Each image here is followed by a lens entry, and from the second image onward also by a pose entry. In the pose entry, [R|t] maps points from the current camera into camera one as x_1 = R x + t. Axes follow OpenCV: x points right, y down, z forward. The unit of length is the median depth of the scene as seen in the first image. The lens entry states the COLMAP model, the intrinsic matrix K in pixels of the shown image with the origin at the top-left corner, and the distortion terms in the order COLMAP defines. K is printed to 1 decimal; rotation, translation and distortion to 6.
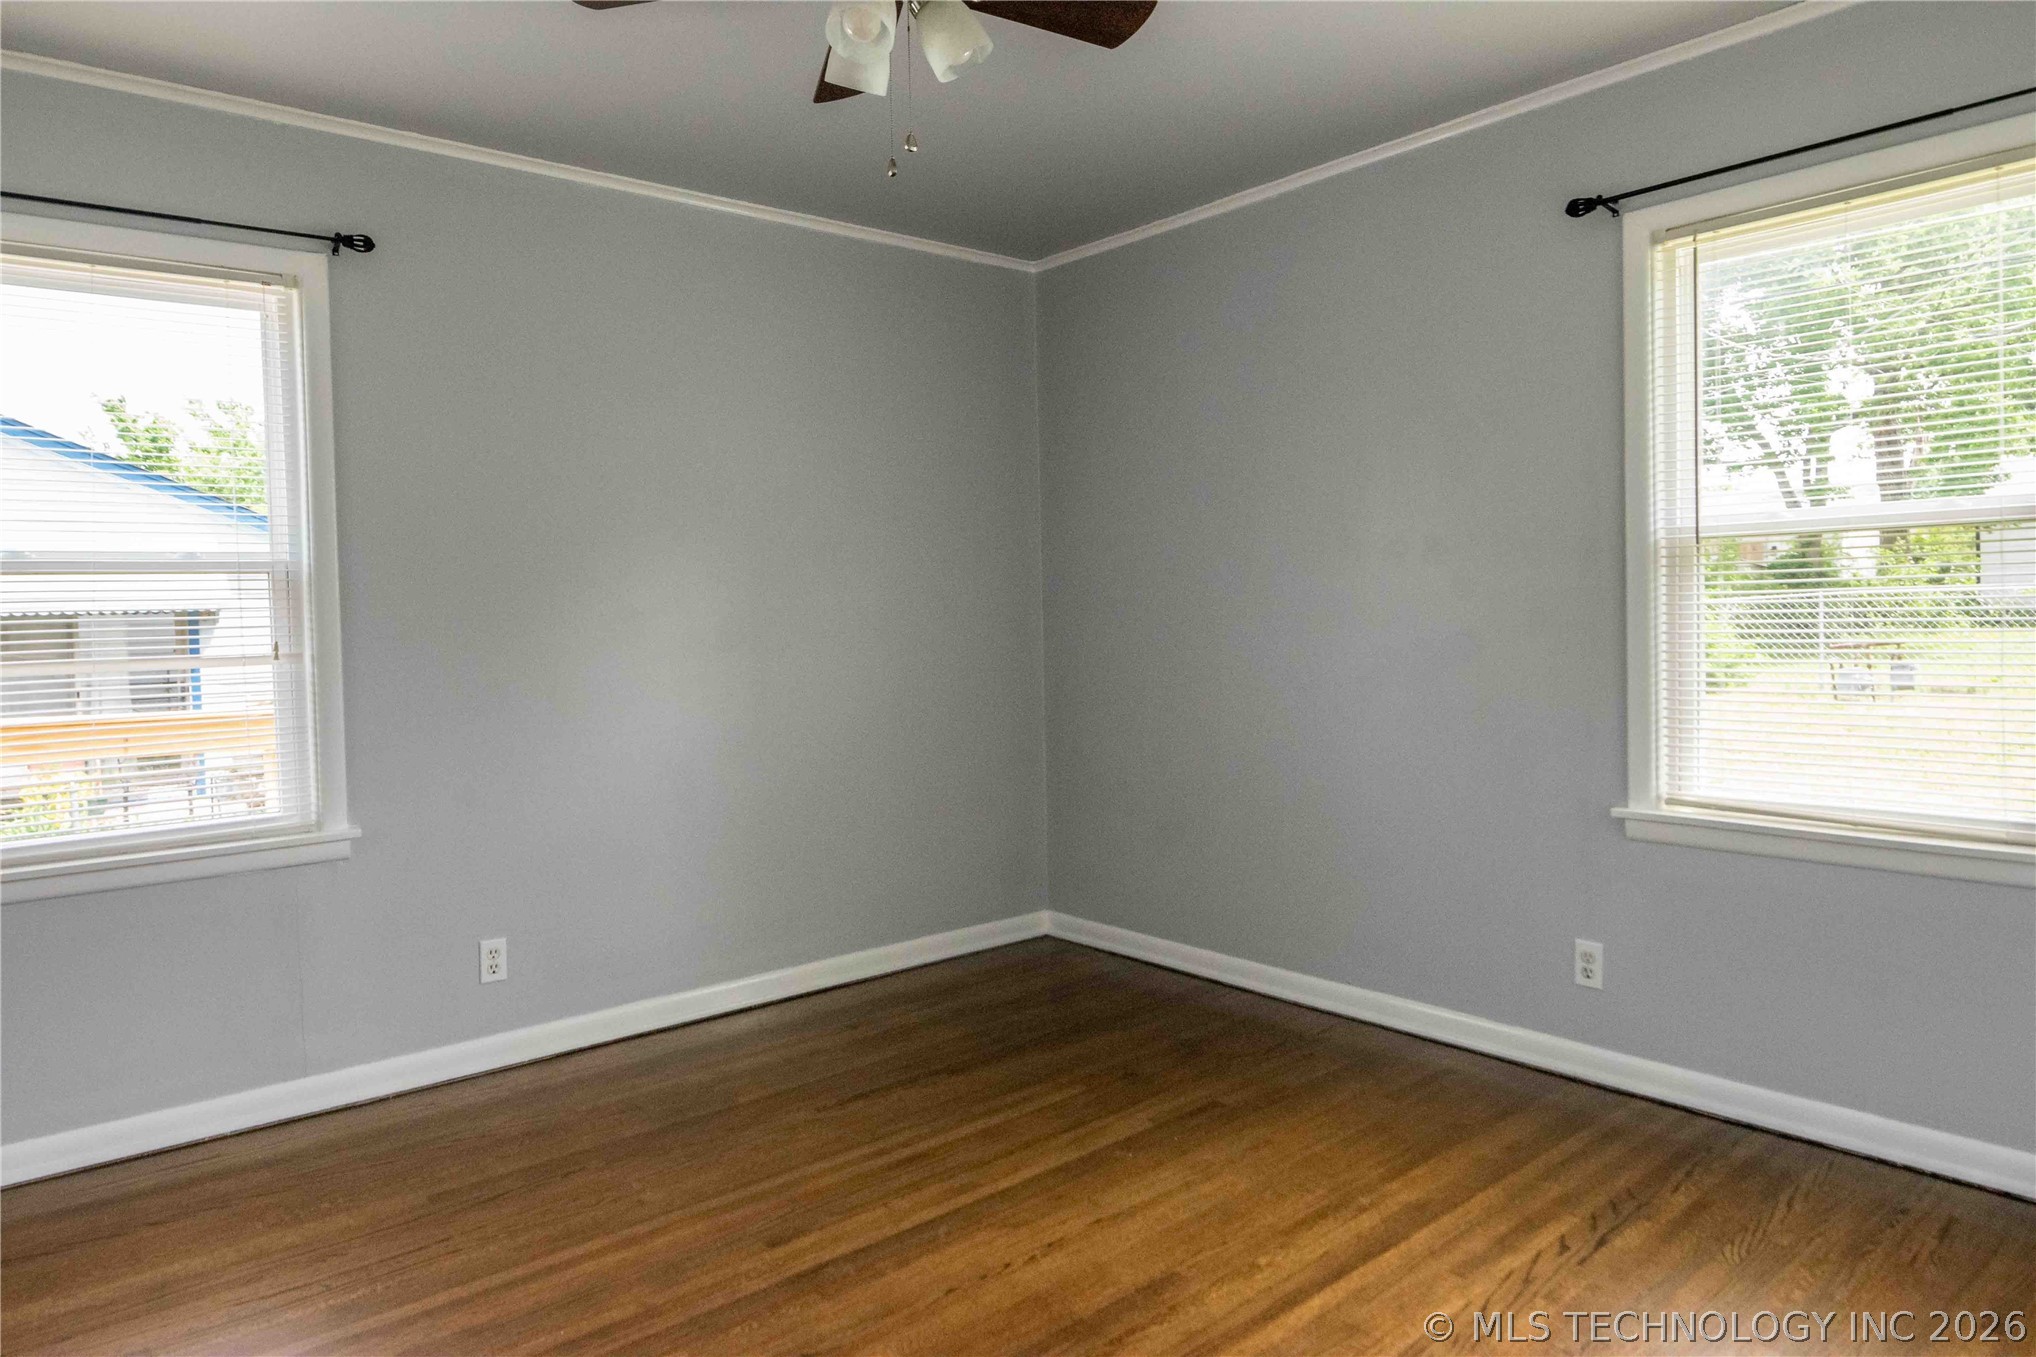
lens RADIAL K [[1294.0, 0, 1019.6], [0, 1294.0, 648.9], [0, 0, 1]] dist [0.002262, -0.000540]
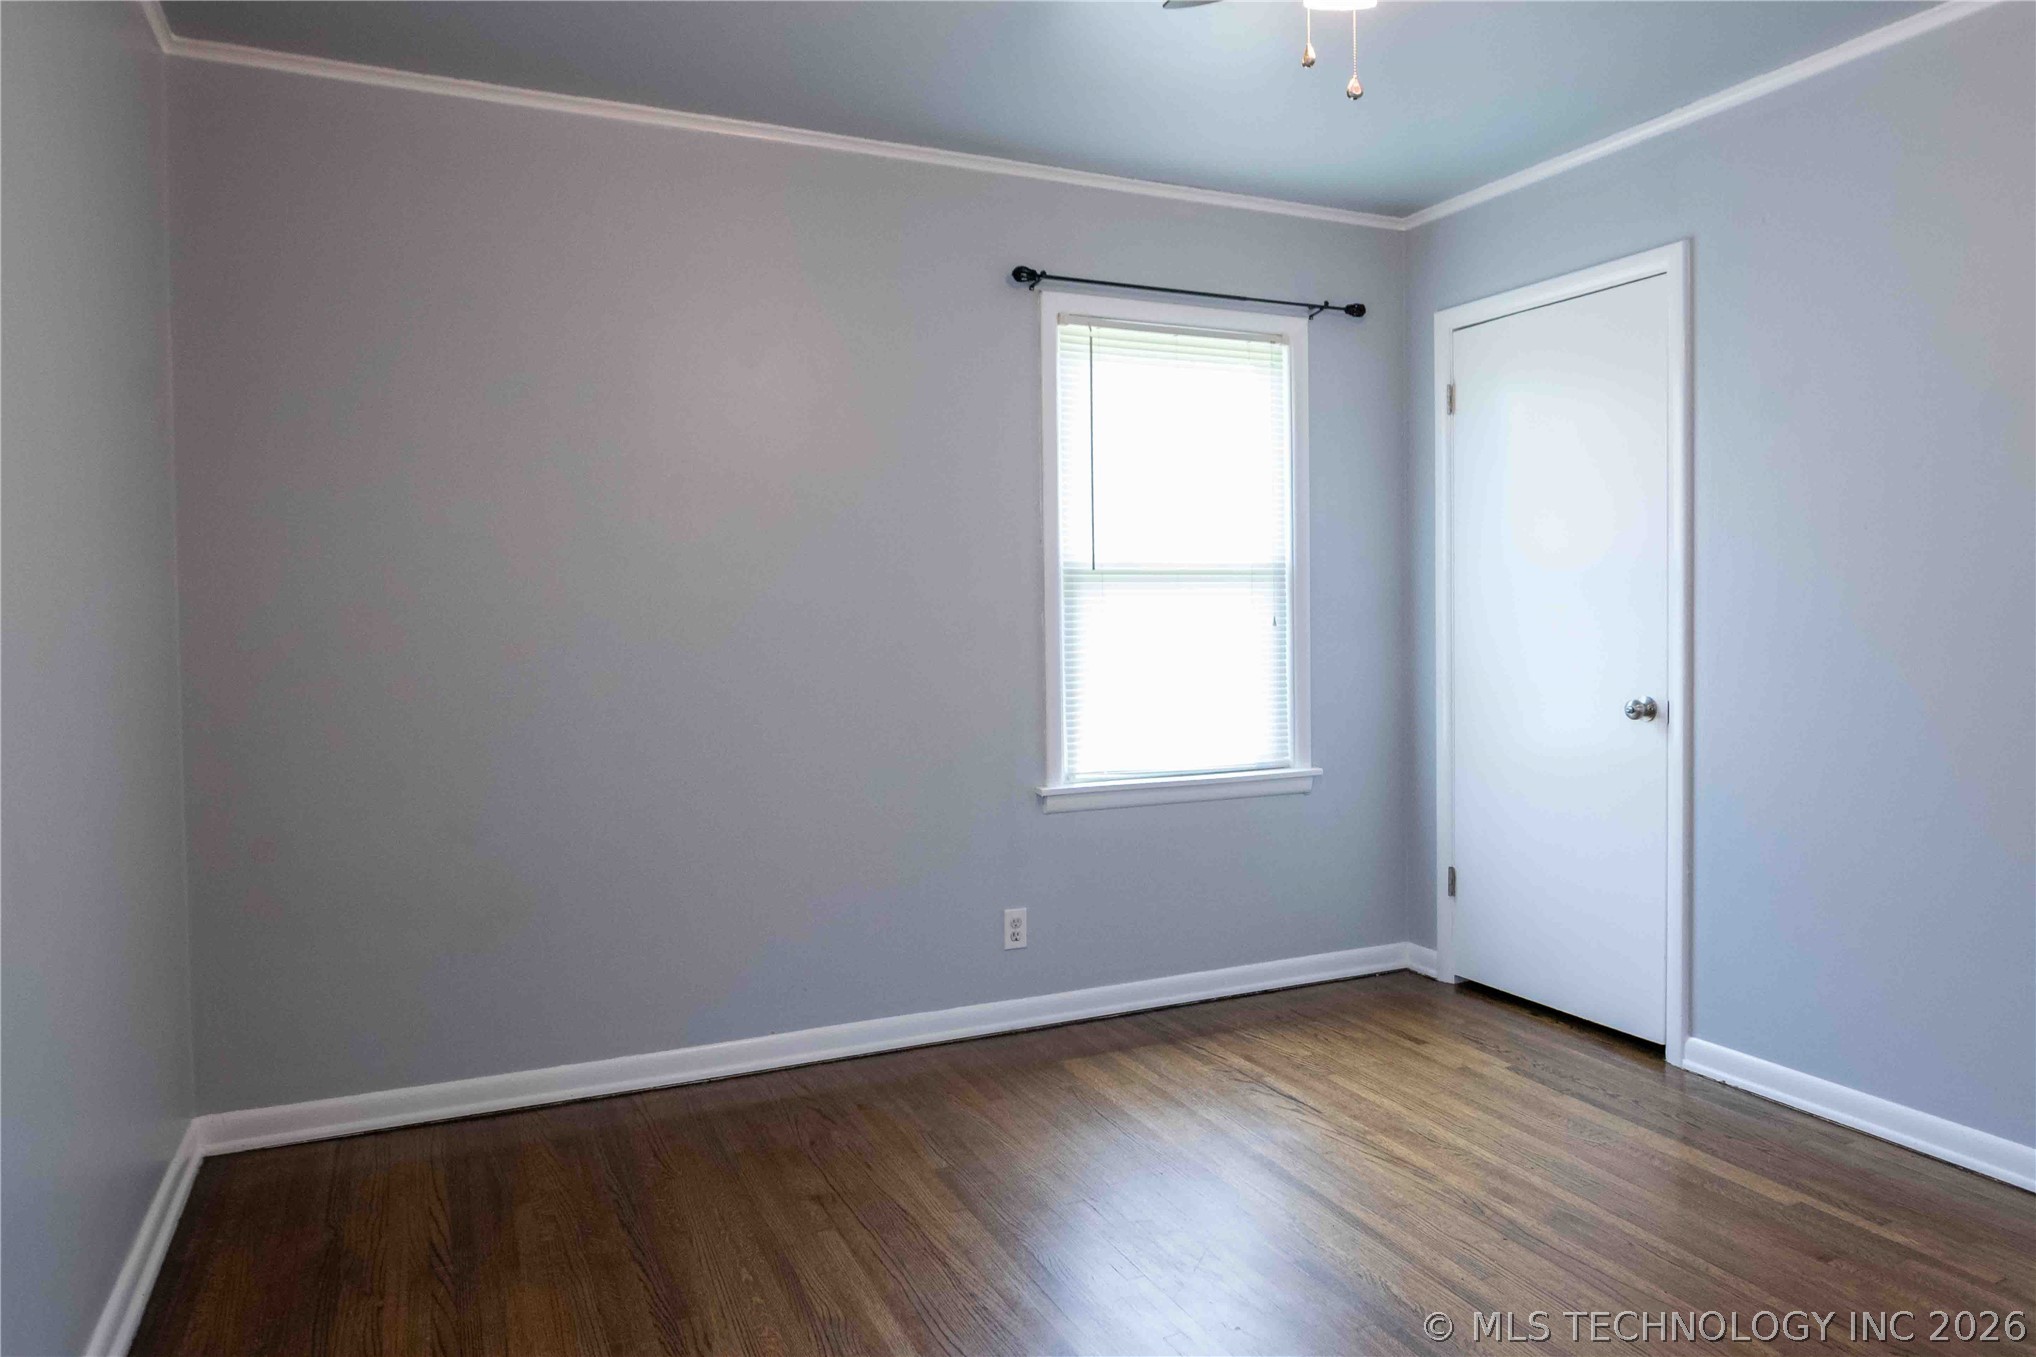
lens RADIAL K [[1294.0, 0, 1019.6], [0, 1294.0, 648.9], [0, 0, 1]] dist [0.002262, -0.000540]
pose [[0.262205, -0.002709, 0.965008, -0.698379], [0.035901, 0.999331, -0.006949, 0.003554], [-0.964344, 0.036467, 0.262127, 0.718055]]
